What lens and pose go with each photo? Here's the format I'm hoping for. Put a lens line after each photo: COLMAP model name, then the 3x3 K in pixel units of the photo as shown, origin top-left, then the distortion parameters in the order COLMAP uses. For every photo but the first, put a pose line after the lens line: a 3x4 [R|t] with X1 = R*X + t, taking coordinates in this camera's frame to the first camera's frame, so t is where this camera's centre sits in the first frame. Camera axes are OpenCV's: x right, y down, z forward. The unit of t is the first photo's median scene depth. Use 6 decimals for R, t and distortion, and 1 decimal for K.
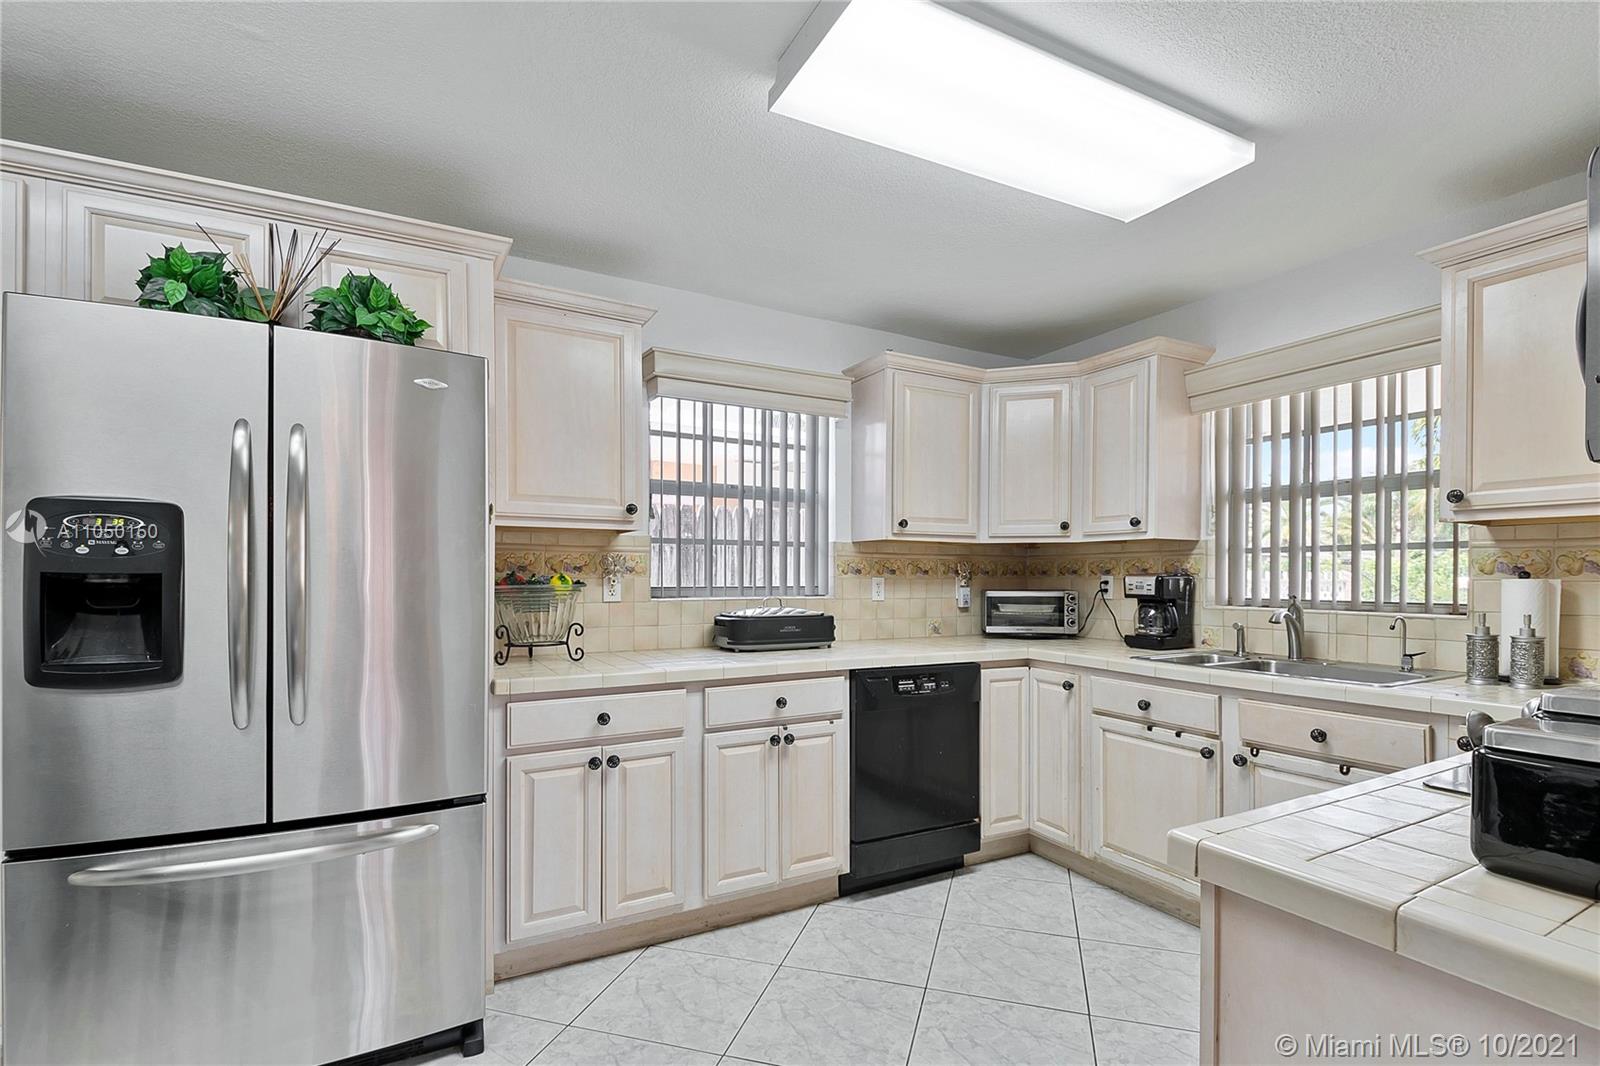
lens RADIAL K [[726.5, 0, 803.5], [0, 726.5, 565.0], [0, 0, 1]] dist [0.039614, -0.044159]
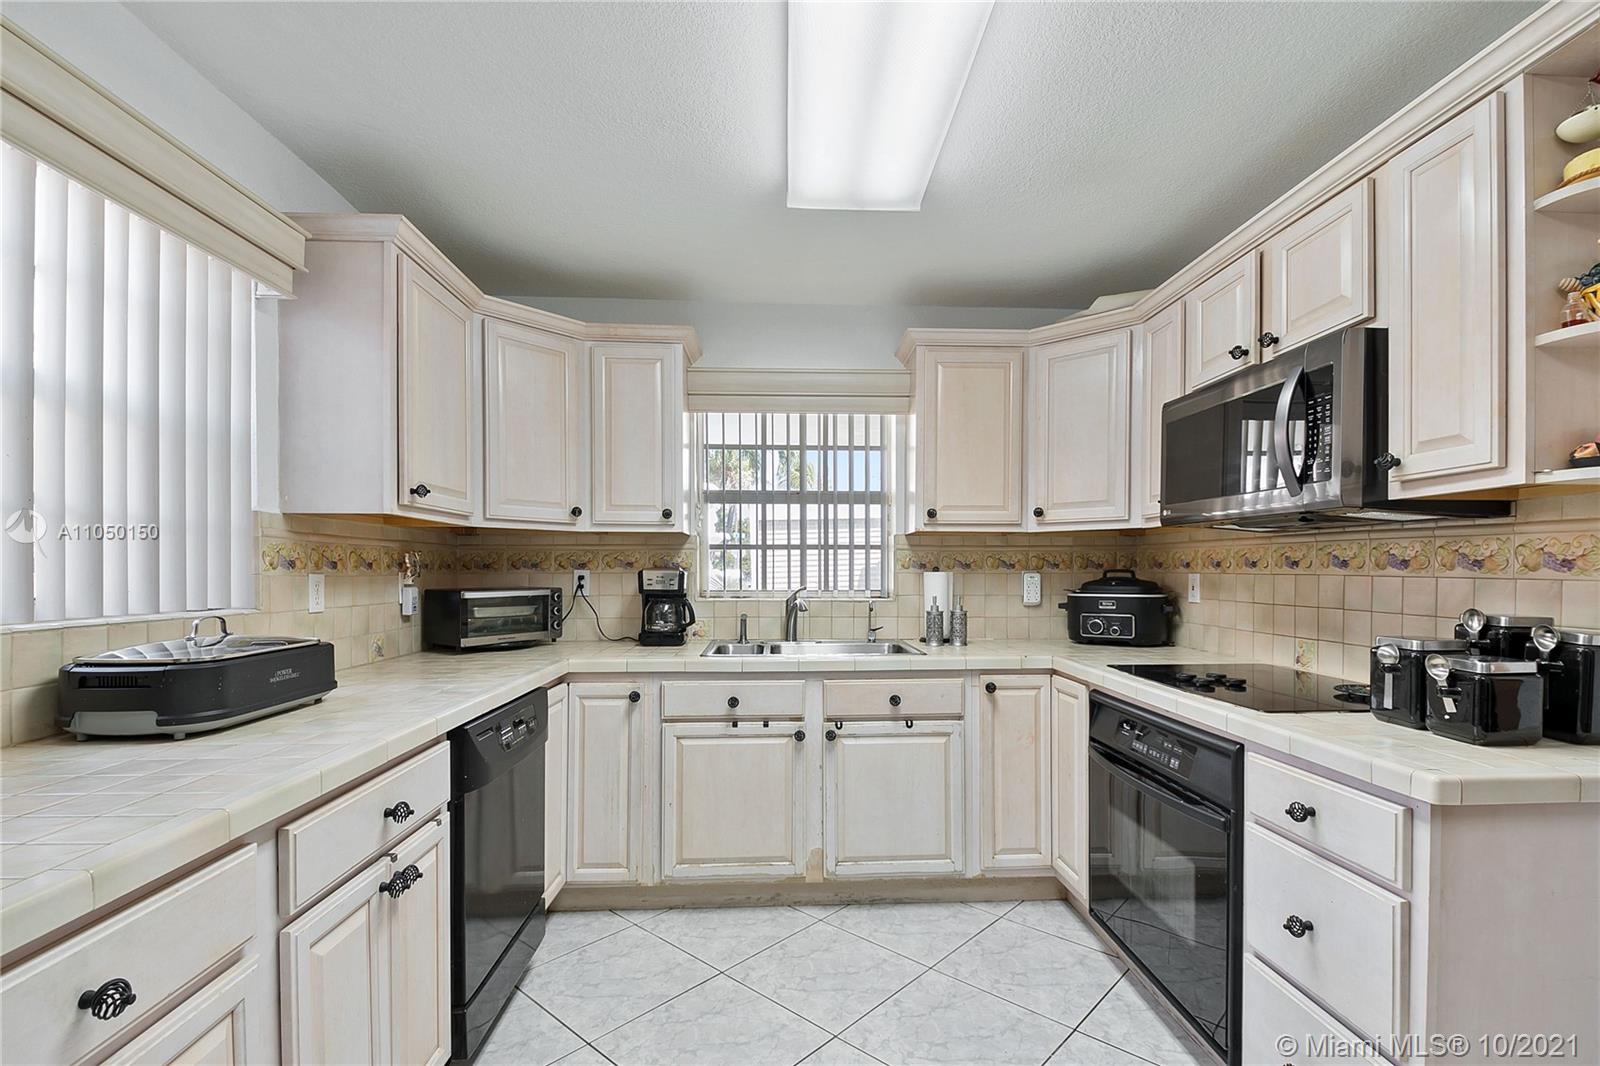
lens RADIAL K [[726.5, 0, 803.5], [0, 726.5, 565.0], [0, 0, 1]] dist [0.039614, -0.044159]
pose [[0.427908, 0.003835, 0.903814, -0.333760], [-0.011505, 0.999933, 0.001204, 0.004998], [-0.903749, -0.010914, 0.427923, 0.444437]]
